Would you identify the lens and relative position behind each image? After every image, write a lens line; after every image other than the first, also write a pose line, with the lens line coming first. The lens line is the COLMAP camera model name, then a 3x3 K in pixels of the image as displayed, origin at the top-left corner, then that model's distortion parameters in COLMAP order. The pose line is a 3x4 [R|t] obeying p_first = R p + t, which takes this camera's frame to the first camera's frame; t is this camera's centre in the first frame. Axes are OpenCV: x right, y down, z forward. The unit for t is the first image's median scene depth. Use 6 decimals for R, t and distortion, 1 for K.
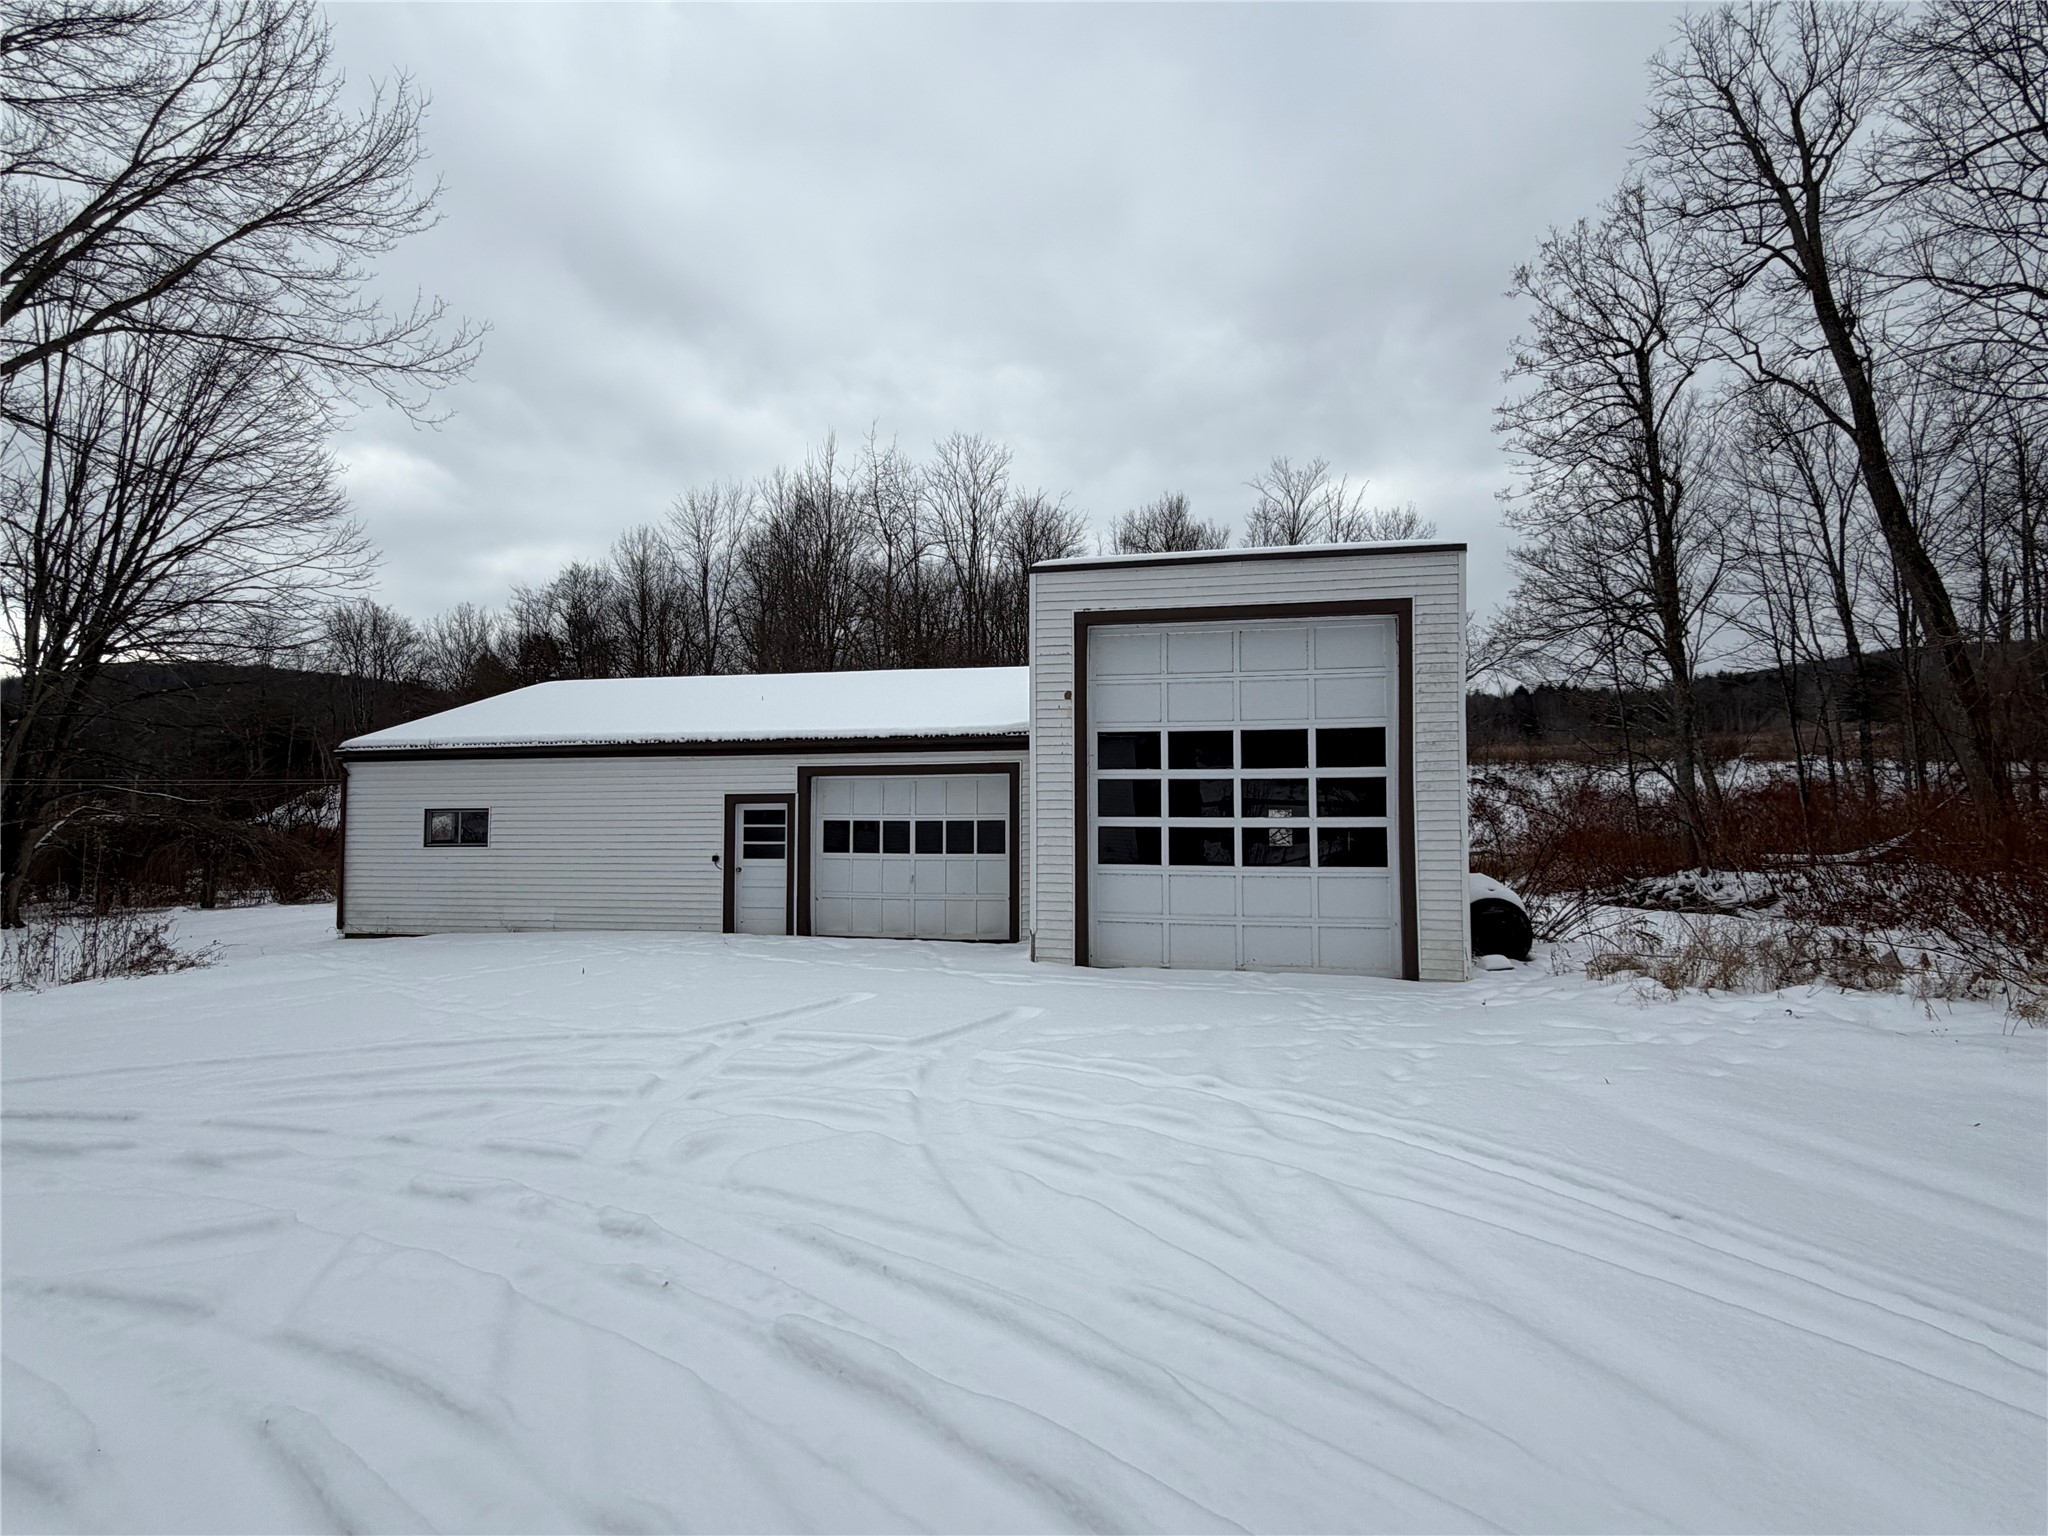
lens RADIAL K [[956.1, 0, 1020.5], [0, 956.1, 763.9], [0, 0, 1]] dist [-0.000506, -0.000107]
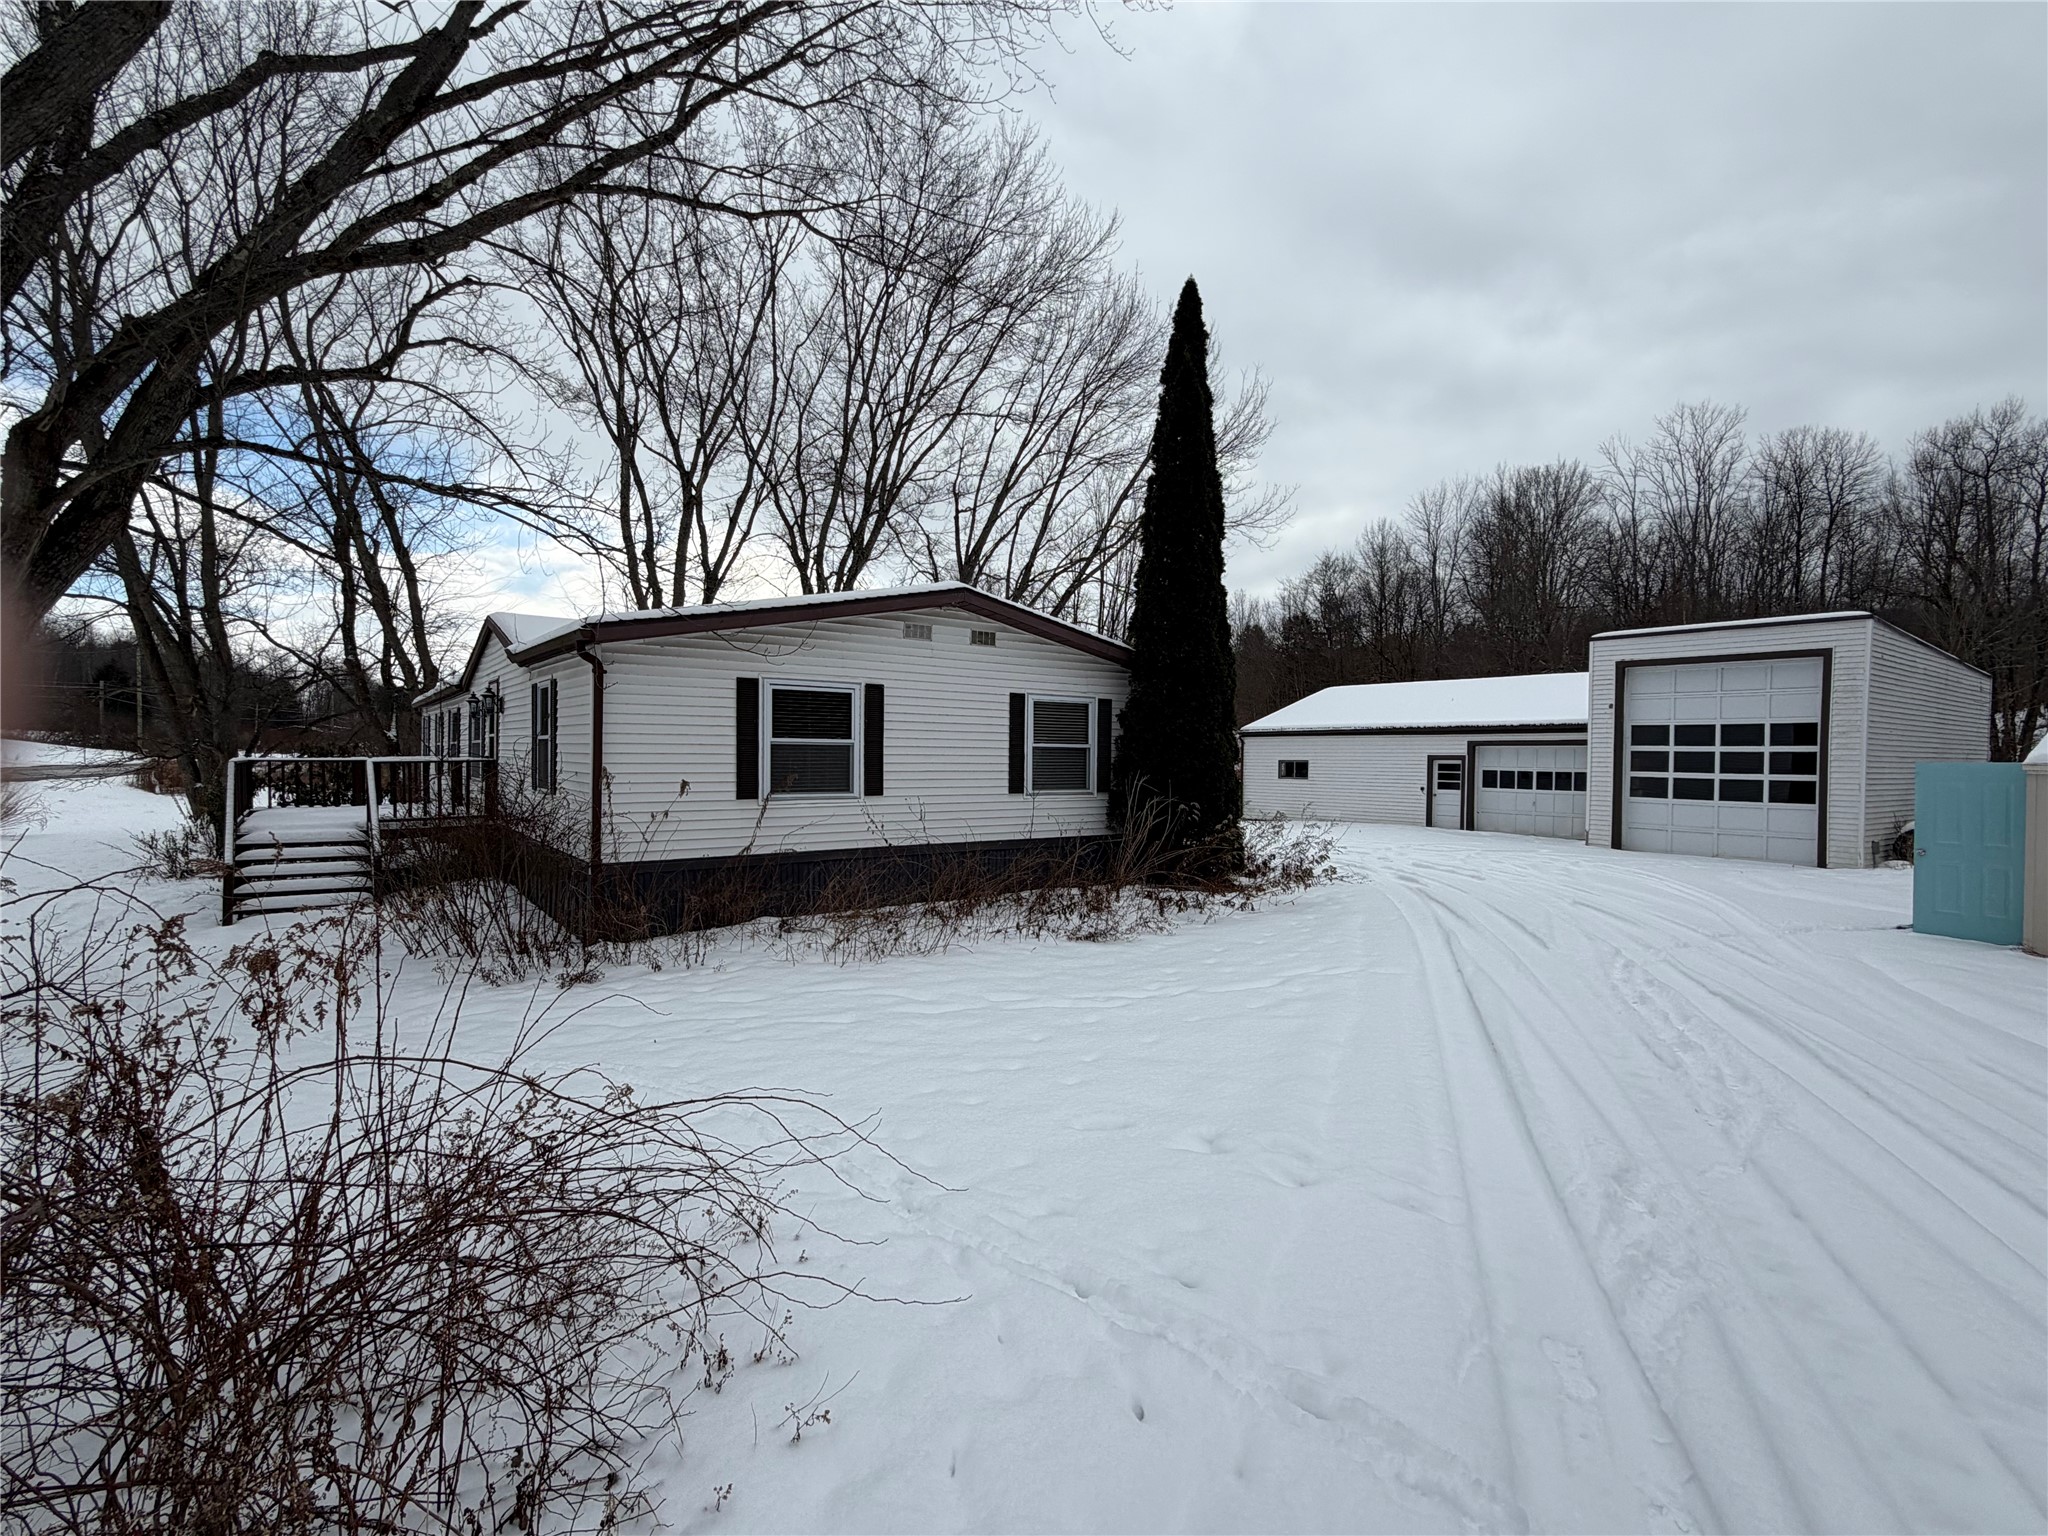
lens RADIAL K [[956.1, 0, 1019.4], [0, 956.1, 764.9], [0, 0, 1]] dist [-0.000506, -0.000107]
pose [[0.740349, 0.018783, -0.671960, 0.376074], [0.019092, 0.998619, 0.048949, -0.058488], [0.671952, -0.049068, 0.738968, -0.974355]]
